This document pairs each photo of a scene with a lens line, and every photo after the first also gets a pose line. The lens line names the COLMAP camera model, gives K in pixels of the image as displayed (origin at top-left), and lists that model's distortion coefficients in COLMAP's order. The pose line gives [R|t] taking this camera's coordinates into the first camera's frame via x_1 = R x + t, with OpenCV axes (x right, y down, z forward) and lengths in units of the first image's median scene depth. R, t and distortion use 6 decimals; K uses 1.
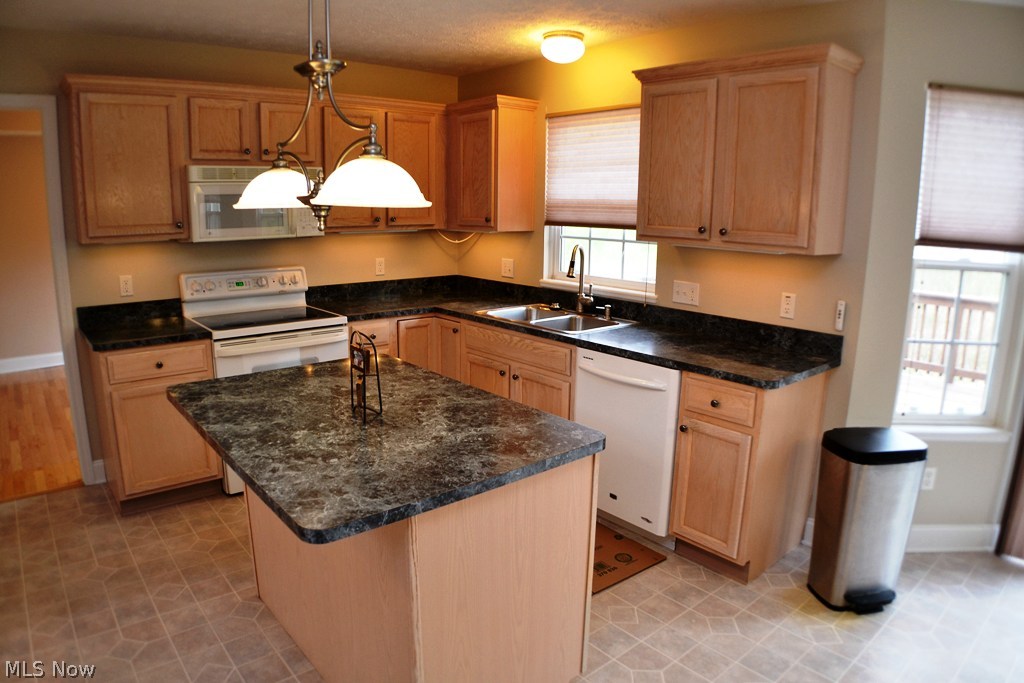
lens RADIAL K [[647.2, 0, 507.4], [0, 647.2, 353.4], [0, 0, 1]] dist [-0.170531, 0.042923]
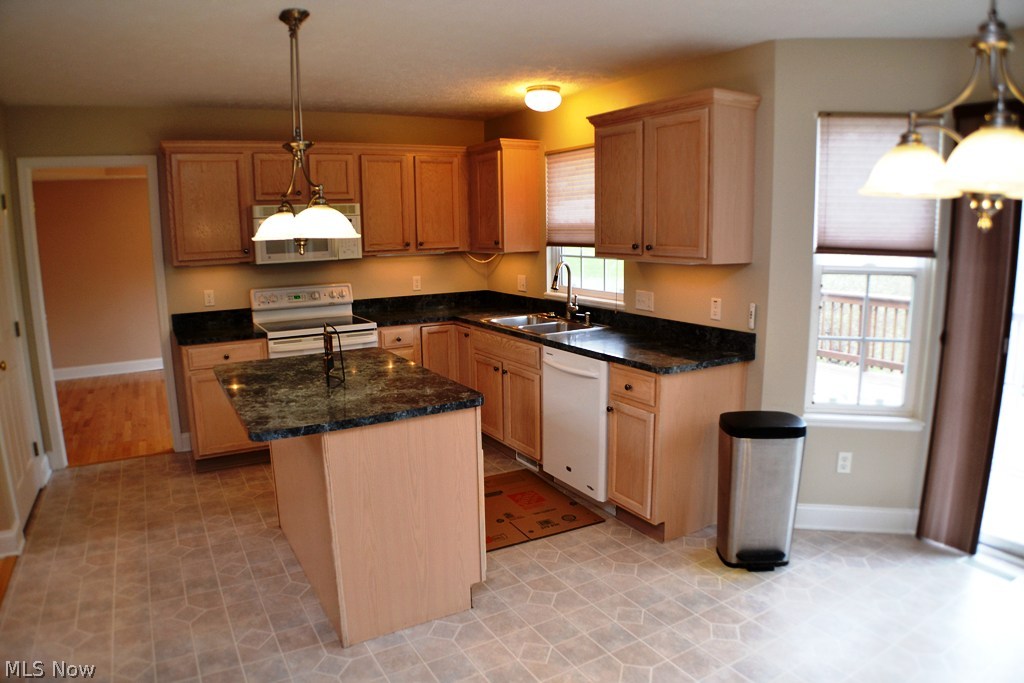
lens RADIAL K [[647.2, 0, 507.4], [0, 647.2, 353.4], [0, 0, 1]] dist [-0.170531, 0.042923]
pose [[0.984411, 0.006355, -0.175771, 0.273765], [-0.012148, 0.999417, -0.031904, 0.048505], [0.175466, 0.033542, 0.983914, -0.227139]]
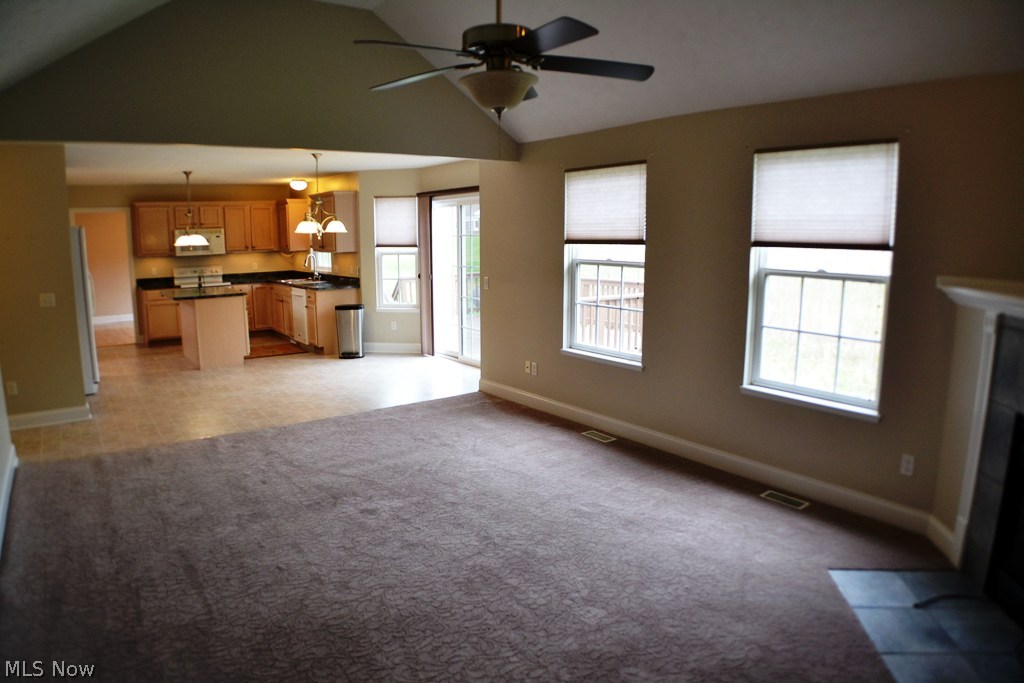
lens RADIAL K [[647.2, 0, 507.4], [0, 647.2, 353.4], [0, 0, 1]] dist [-0.170531, 0.042923]
pose [[0.997952, -0.005179, -0.063763, 1.386640], [0.002438, 0.999073, -0.042983, 0.457693], [0.063927, 0.042739, 0.997039, -1.996493]]
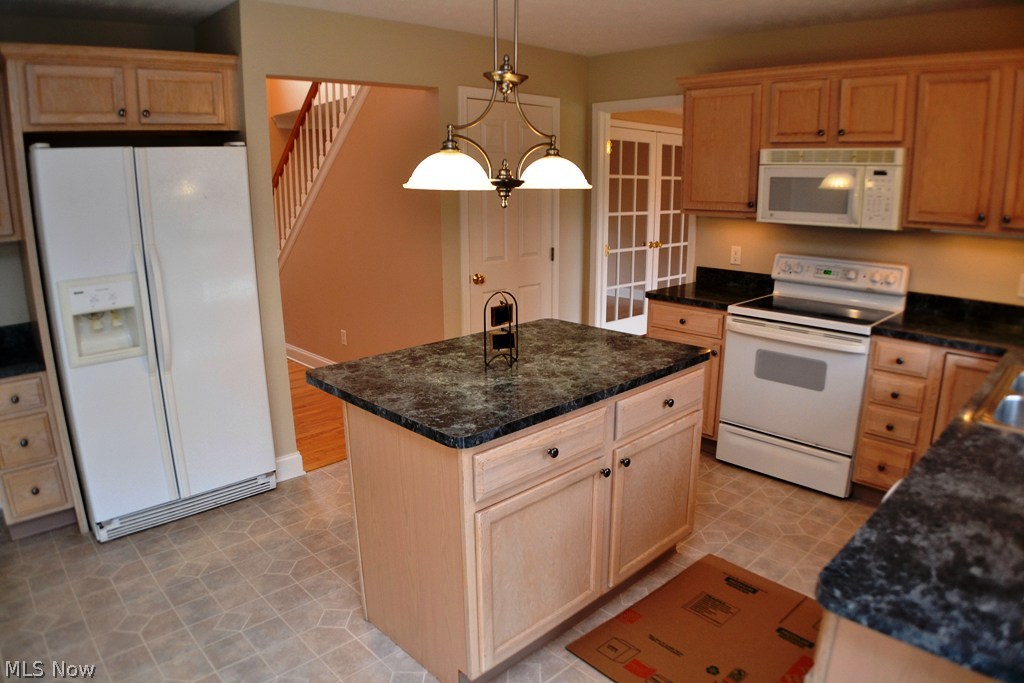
lens RADIAL K [[647.2, 0, 507.4], [0, 647.2, 353.4], [0, 0, 1]] dist [-0.170531, 0.042923]
pose [[0.058732, 0.239878, -0.969025, 0.623955], [-0.214457, 0.951068, 0.222435, -0.125827], [0.974966, 0.194750, 0.107302, 0.573533]]
